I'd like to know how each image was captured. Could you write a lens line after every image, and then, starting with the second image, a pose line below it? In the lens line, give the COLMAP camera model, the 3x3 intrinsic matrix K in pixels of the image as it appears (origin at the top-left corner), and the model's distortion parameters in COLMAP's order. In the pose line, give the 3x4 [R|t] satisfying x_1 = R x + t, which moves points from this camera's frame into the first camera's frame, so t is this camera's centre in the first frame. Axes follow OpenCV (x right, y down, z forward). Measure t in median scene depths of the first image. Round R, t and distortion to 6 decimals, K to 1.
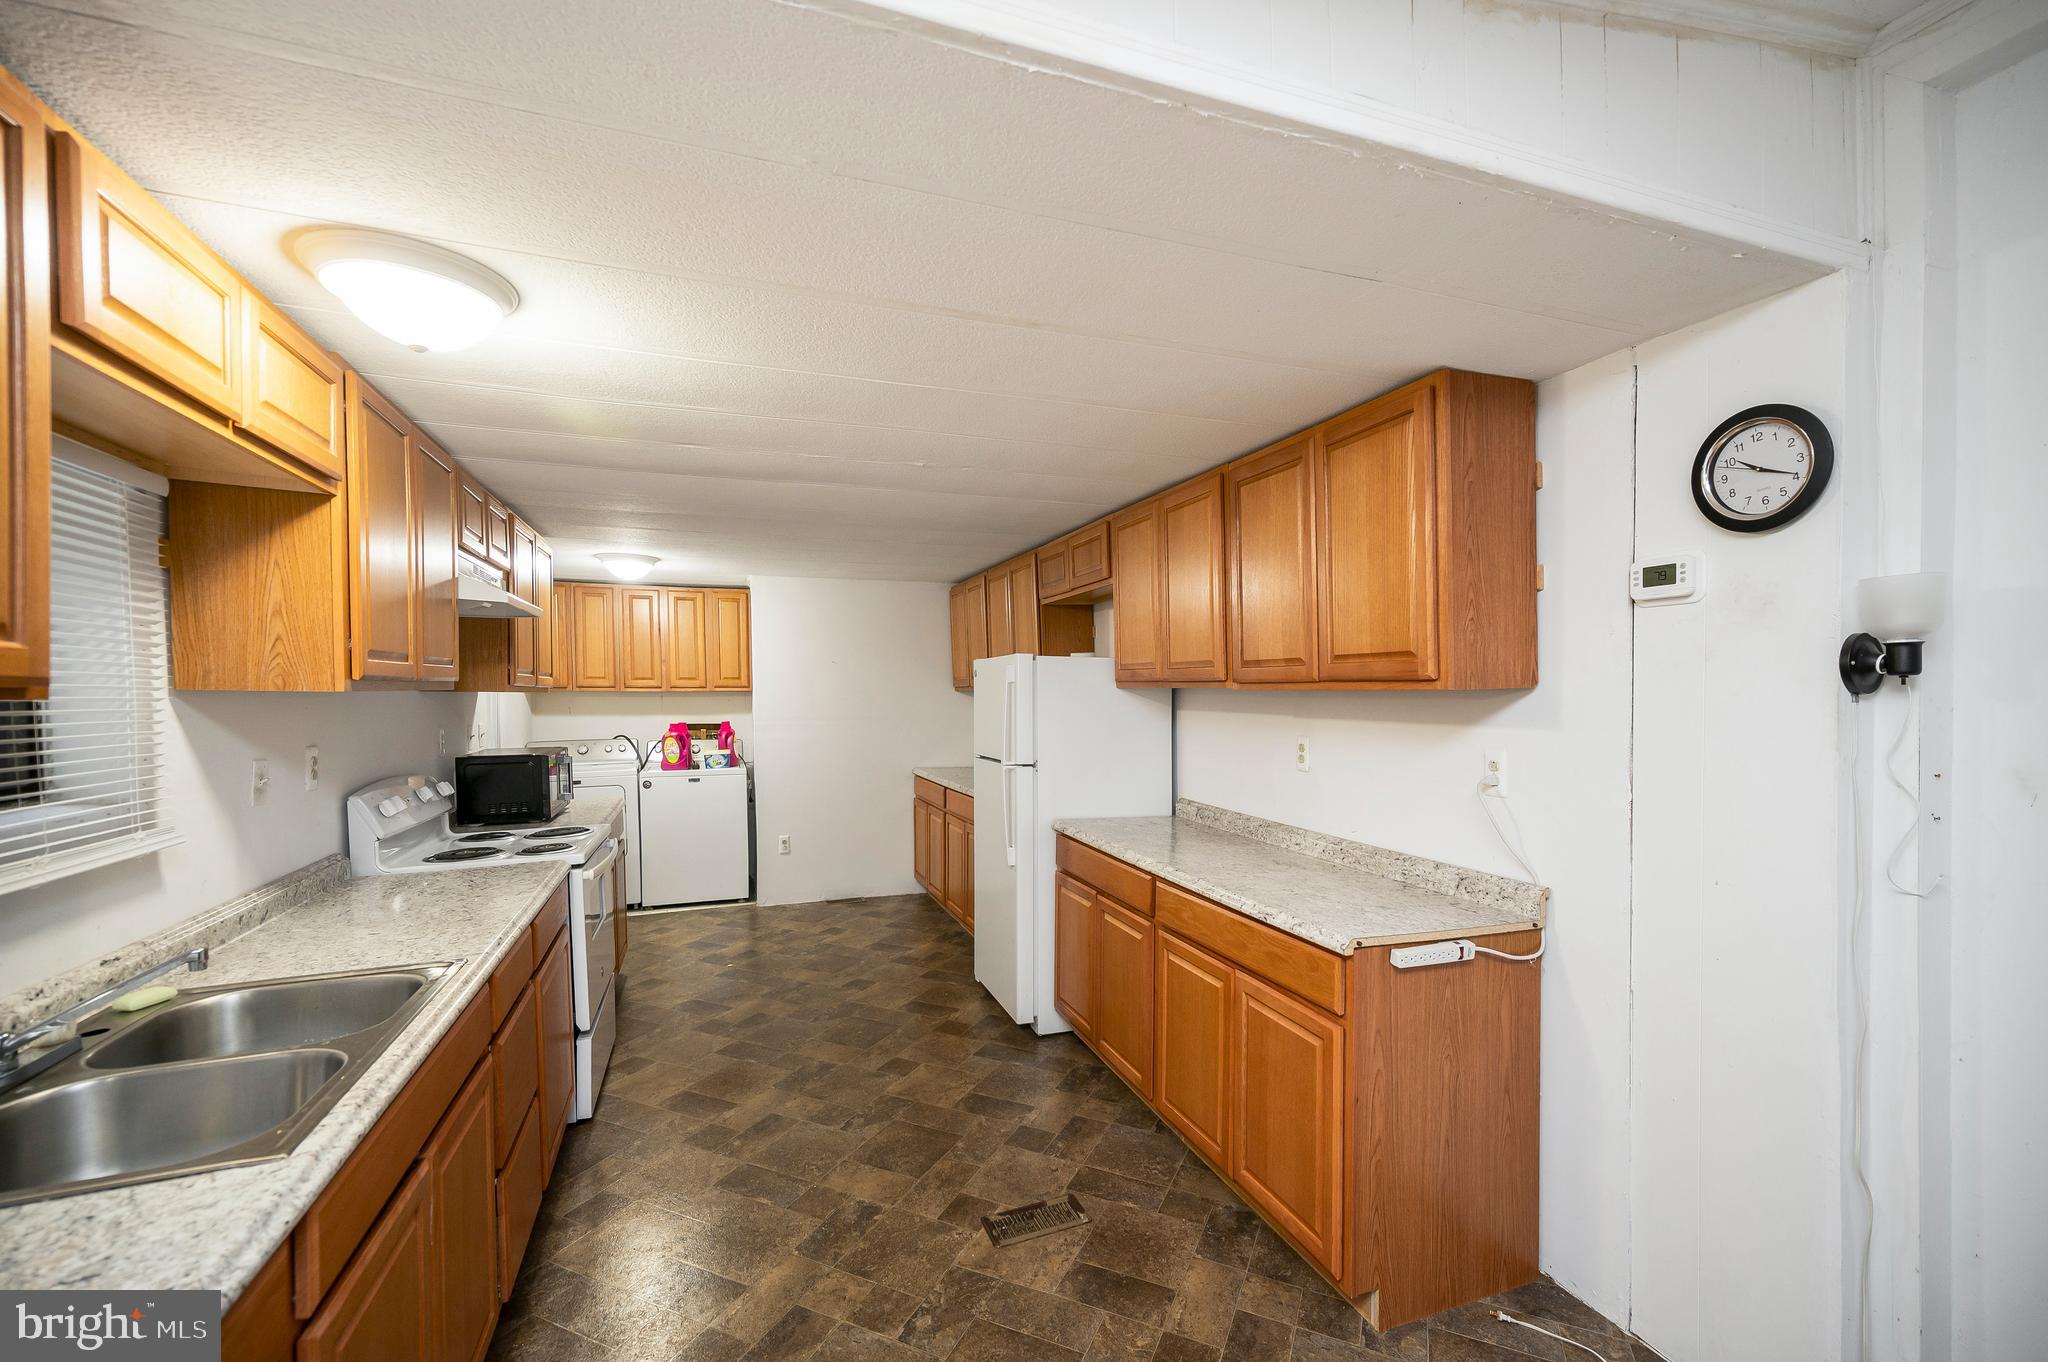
lens RADIAL K [[859.0, 0, 1029.8], [0, 859.0, 706.9], [0, 0, 1]] dist [0.001475, -0.000071]
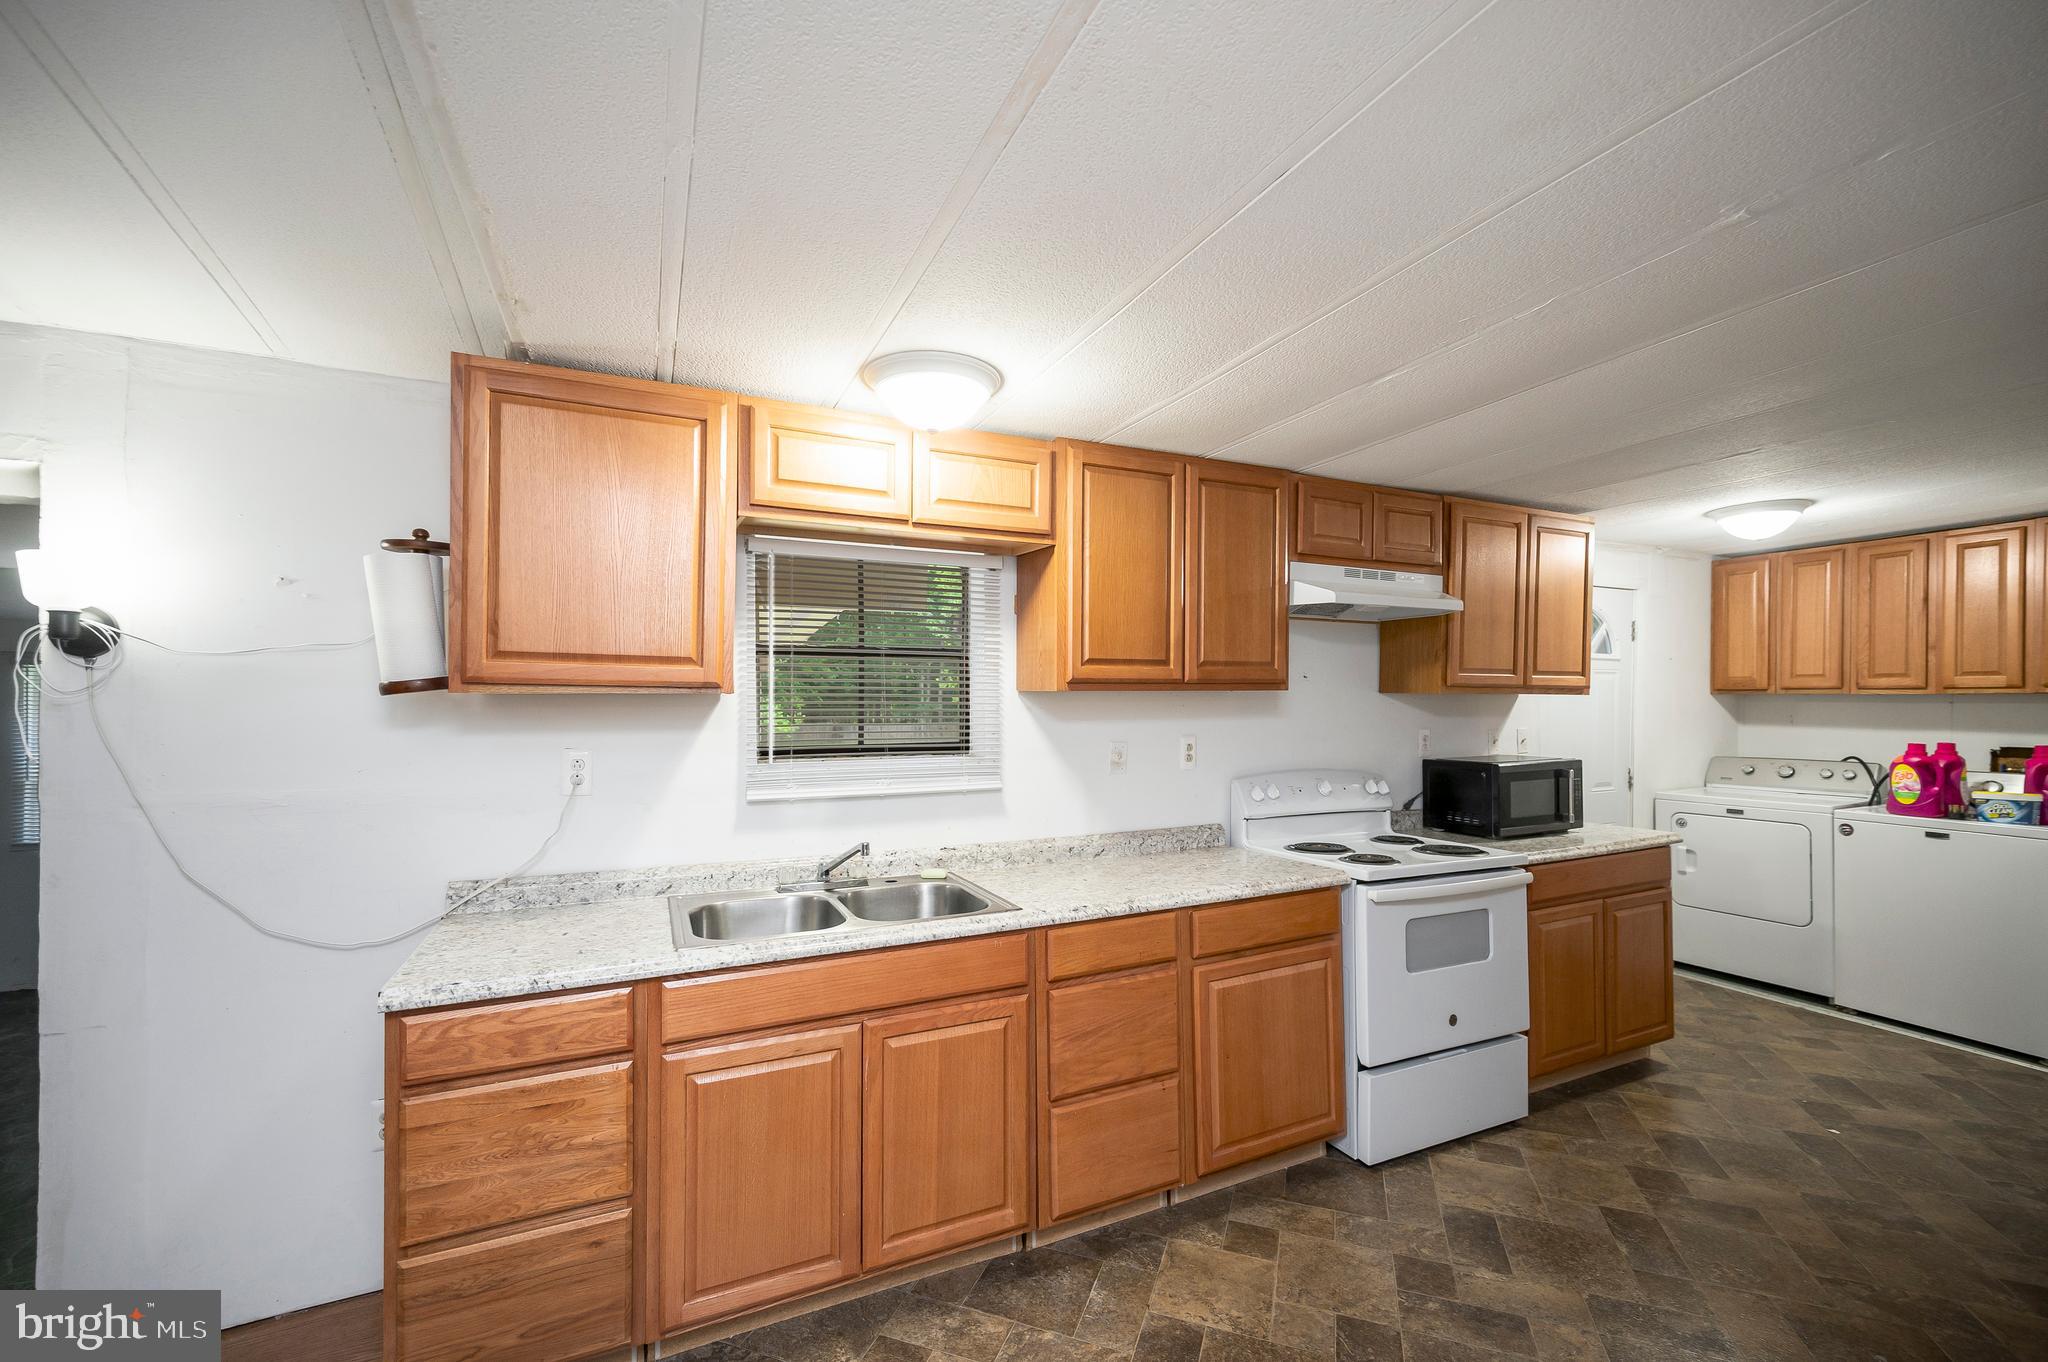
lens RADIAL K [[826.9, 0, 1028.0], [0, 826.9, 709.7], [0, 0, 1]] dist [0.008401, 0.000115]
pose [[0.082776, 0.010785, -0.996510, 0.321678], [-0.017983, 0.999795, 0.009326, 0.000003], [0.996406, 0.017148, 0.082953, 0.573210]]
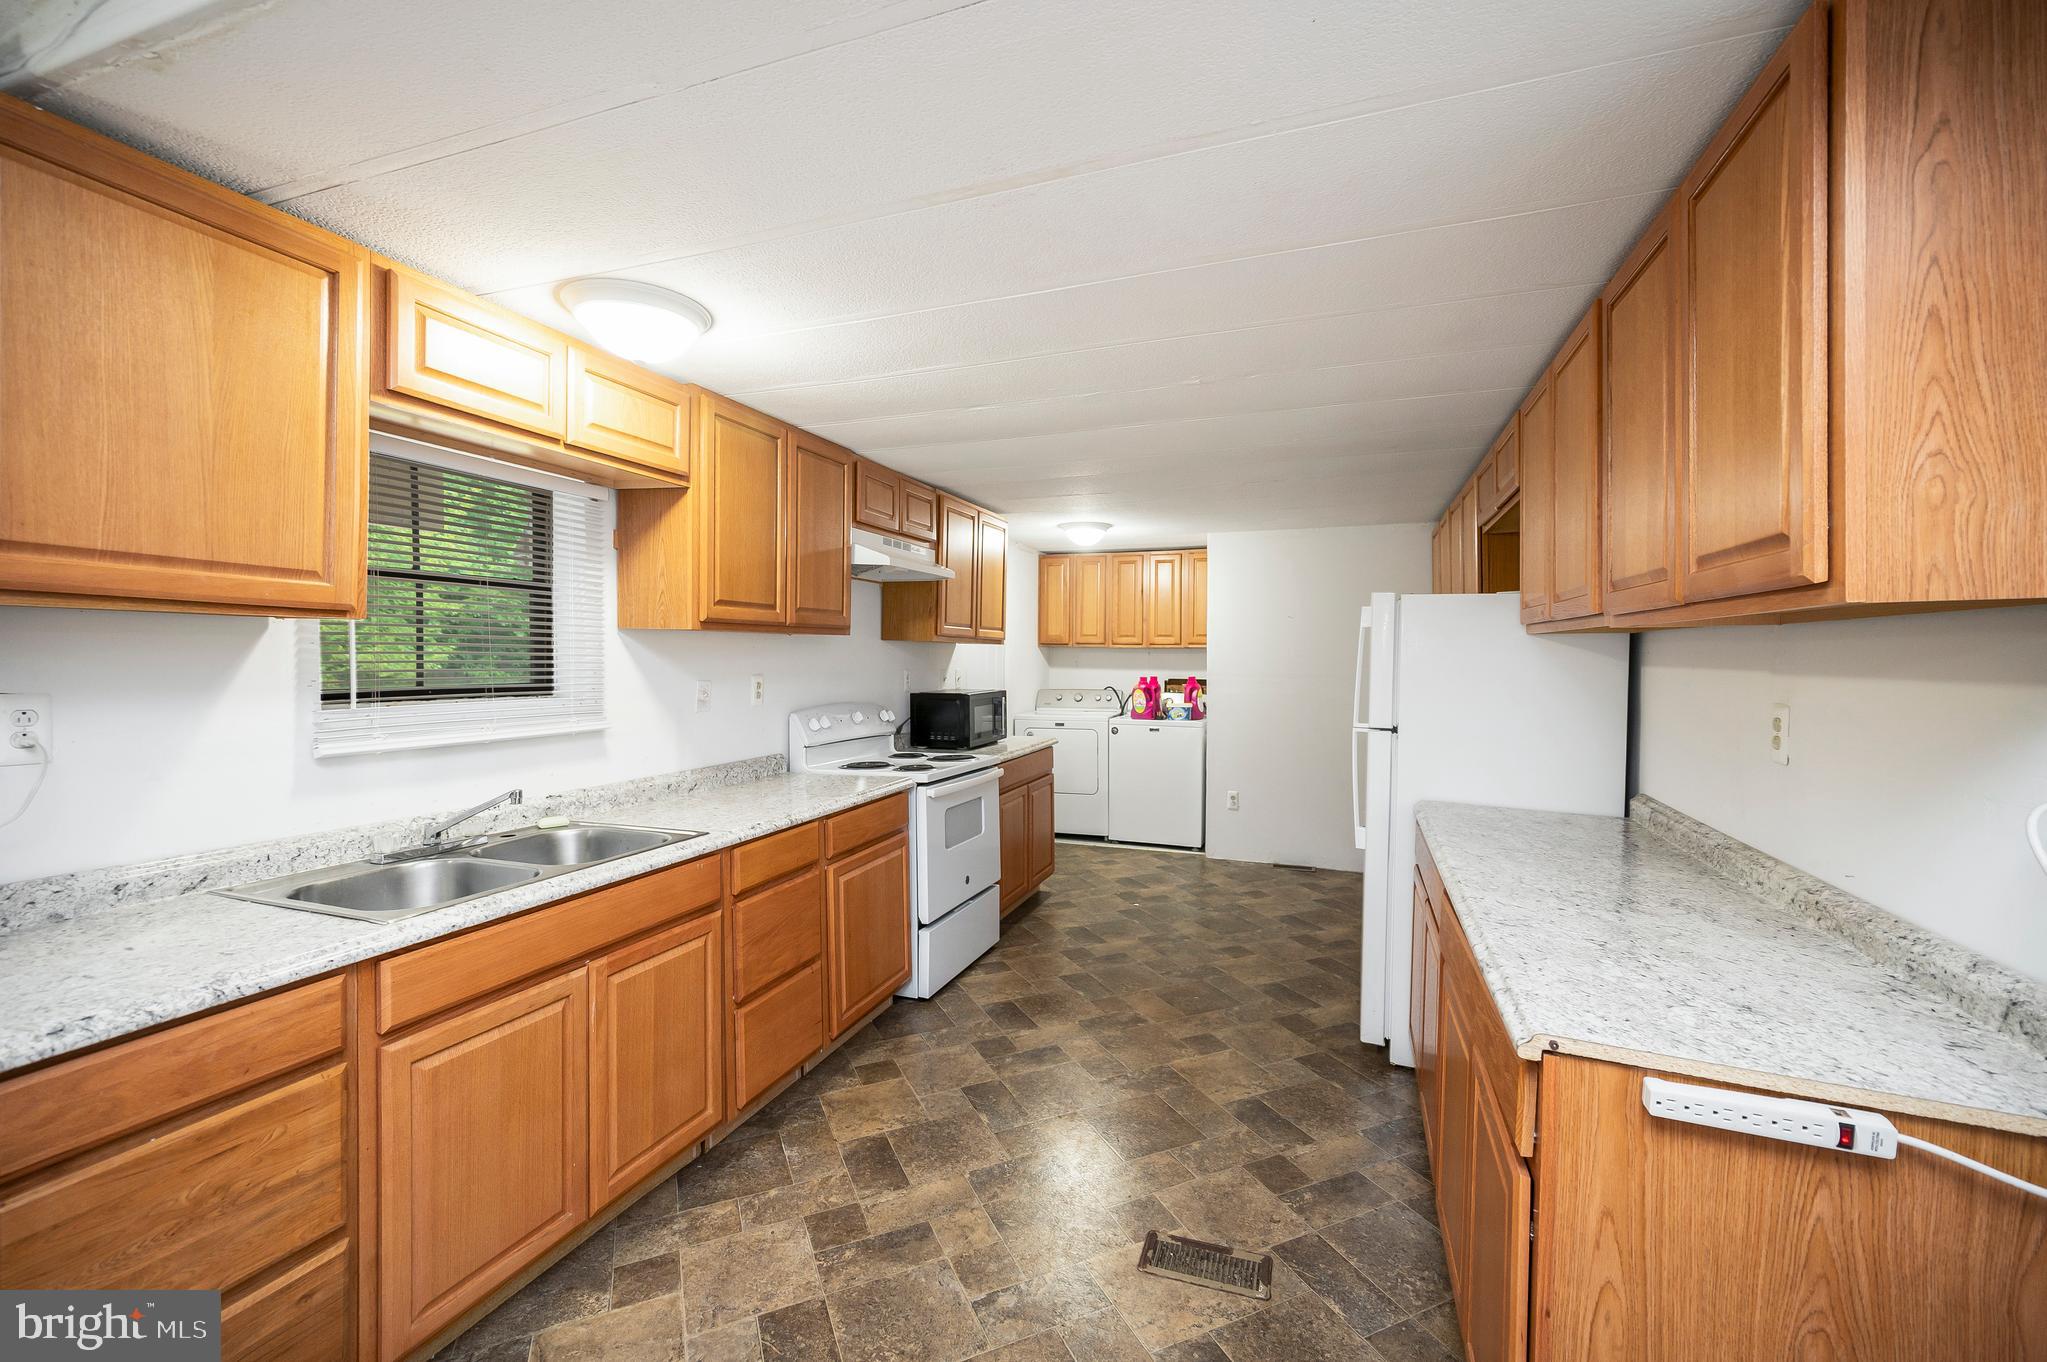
lens RADIAL K [[824.1, 0, 1023.5], [0, 824.1, 681.0], [0, 0, 1]] dist [0.003236, 0.000062]
pose [[0.753437, 0.028656, -0.656896, 0.321059], [-0.022932, 0.999587, 0.017302, 0.020327], [0.657120, 0.002028, 0.753783, 0.236836]]
